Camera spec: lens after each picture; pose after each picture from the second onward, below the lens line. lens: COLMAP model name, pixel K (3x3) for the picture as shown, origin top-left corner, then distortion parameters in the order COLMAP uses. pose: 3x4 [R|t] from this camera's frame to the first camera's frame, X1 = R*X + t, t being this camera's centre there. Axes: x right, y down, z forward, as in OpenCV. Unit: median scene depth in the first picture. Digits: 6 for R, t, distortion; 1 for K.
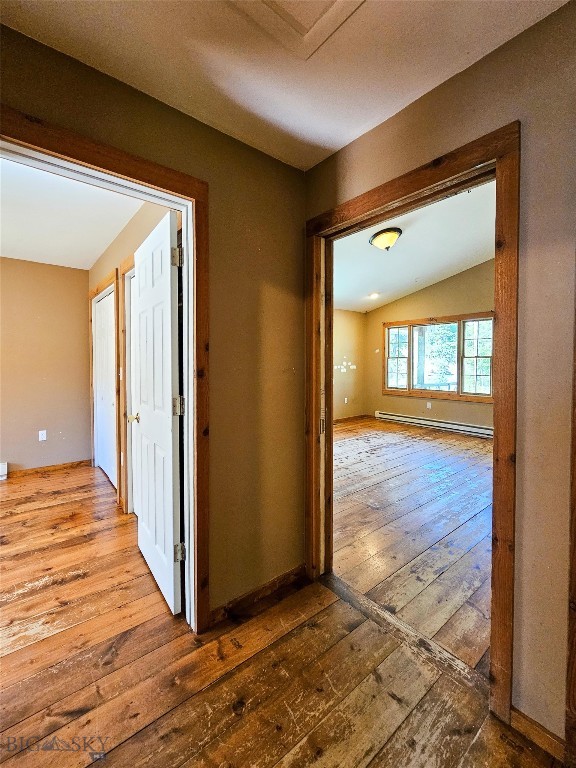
lens RADIAL K [[323.2, 0, 268.5], [0, 323.2, 368.8], [0, 0, 1]] dist [-0.002279, 0.001047]
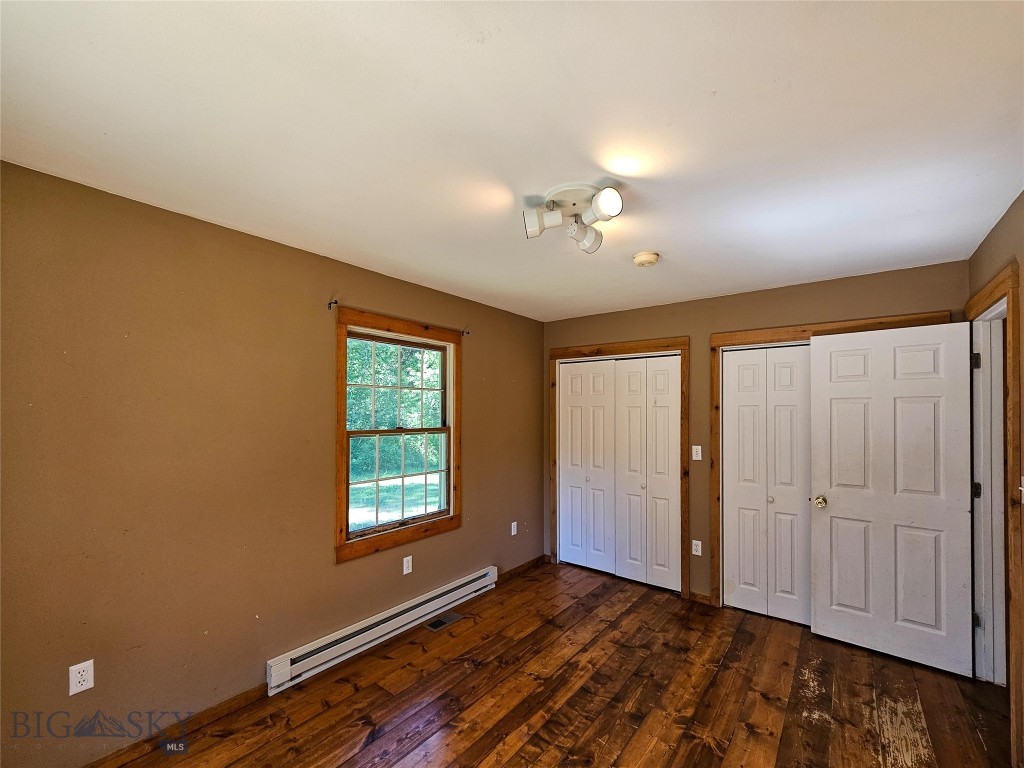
lens RADIAL K [[431.0, 0, 506.2], [0, 431.0, 403.6], [0, 0, 1]] dist [-0.002279, 0.001047]
pose [[0.976114, -0.007897, 0.217117, -1.680966], [0.015293, 0.999358, -0.032404, -0.133501], [-0.216722, 0.034950, 0.975608, -0.116616]]
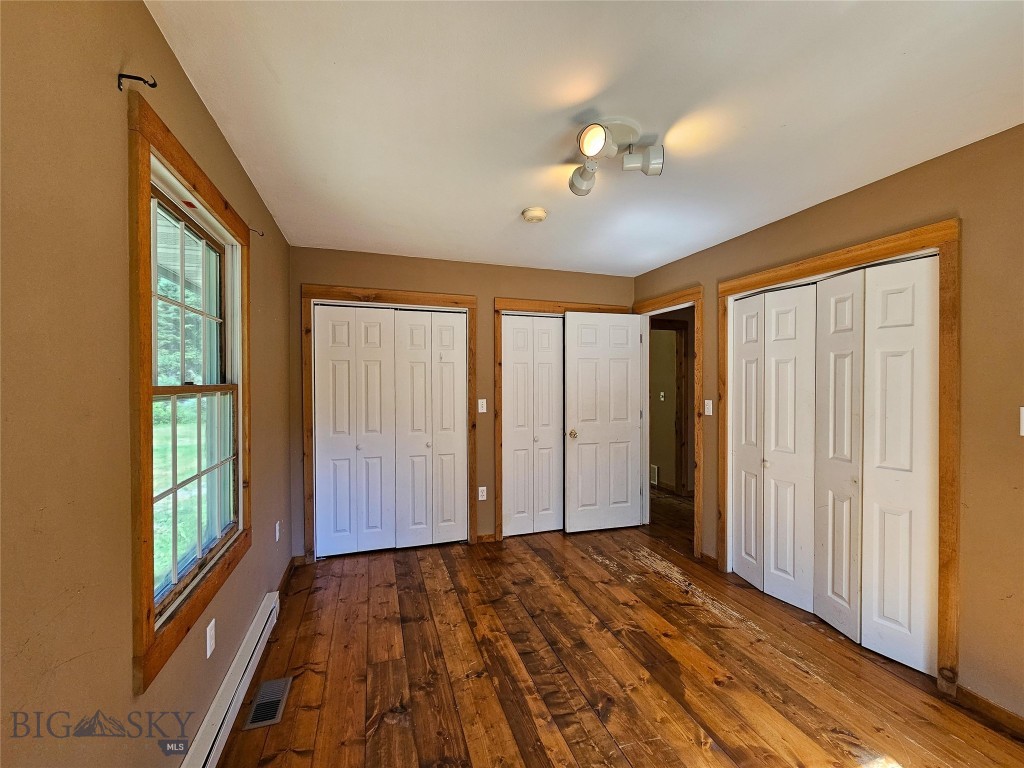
lens RADIAL K [[431.0, 0, 517.6], [0, 431.0, 379.8], [0, 0, 1]] dist [-0.002279, 0.001047]
pose [[0.343284, -0.012594, 0.939147, -2.235109], [0.022261, 0.999738, 0.005269, -0.101044], [-0.938968, 0.019098, 0.343475, 0.597576]]
